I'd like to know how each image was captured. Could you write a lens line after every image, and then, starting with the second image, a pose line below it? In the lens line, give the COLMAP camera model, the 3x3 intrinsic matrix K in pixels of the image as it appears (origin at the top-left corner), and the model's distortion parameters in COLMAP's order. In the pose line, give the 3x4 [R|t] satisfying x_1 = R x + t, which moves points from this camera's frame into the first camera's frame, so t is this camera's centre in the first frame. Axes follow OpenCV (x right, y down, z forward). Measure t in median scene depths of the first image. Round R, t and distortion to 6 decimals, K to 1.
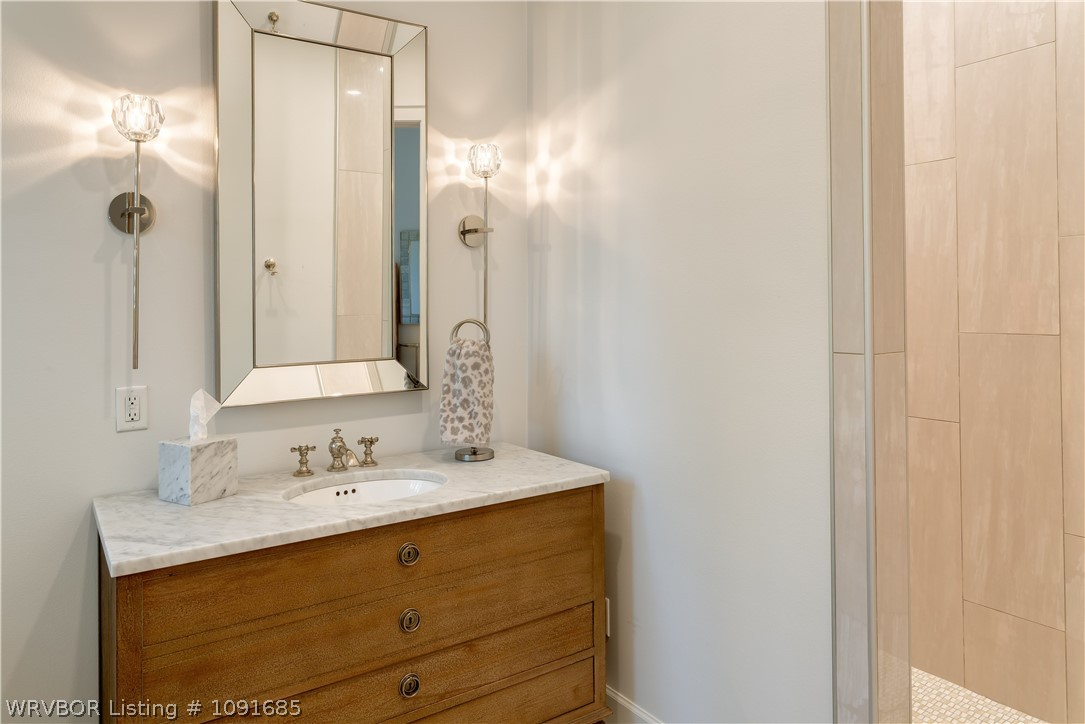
lens RADIAL K [[745.4, 0, 543.4], [0, 745.4, 269.5], [0, 0, 1]] dist [-0.003113, -0.000026]
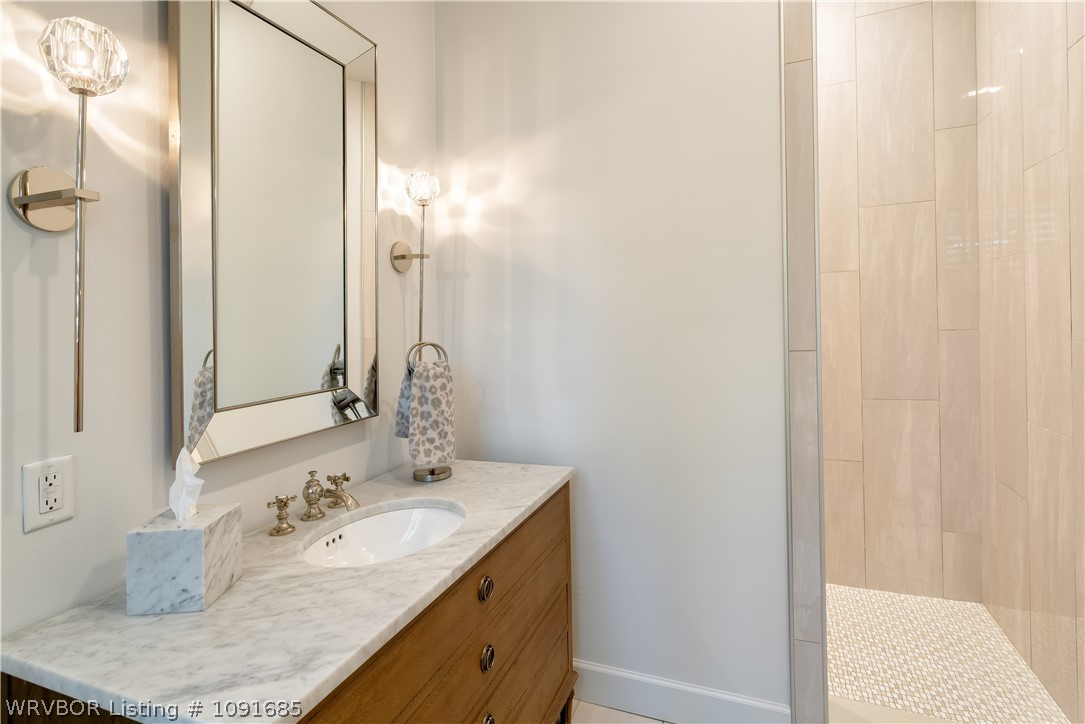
lens RADIAL K [[545.3, 0, 543.8], [0, 545.3, 305.8], [0, 0, 1]] dist [-0.000099, 0.000124]
pose [[0.831802, -0.004473, 0.555054, -0.393330], [0.004932, 0.999988, 0.000667, 0.018421], [-0.555050, 0.002182, 0.831814, 0.299848]]
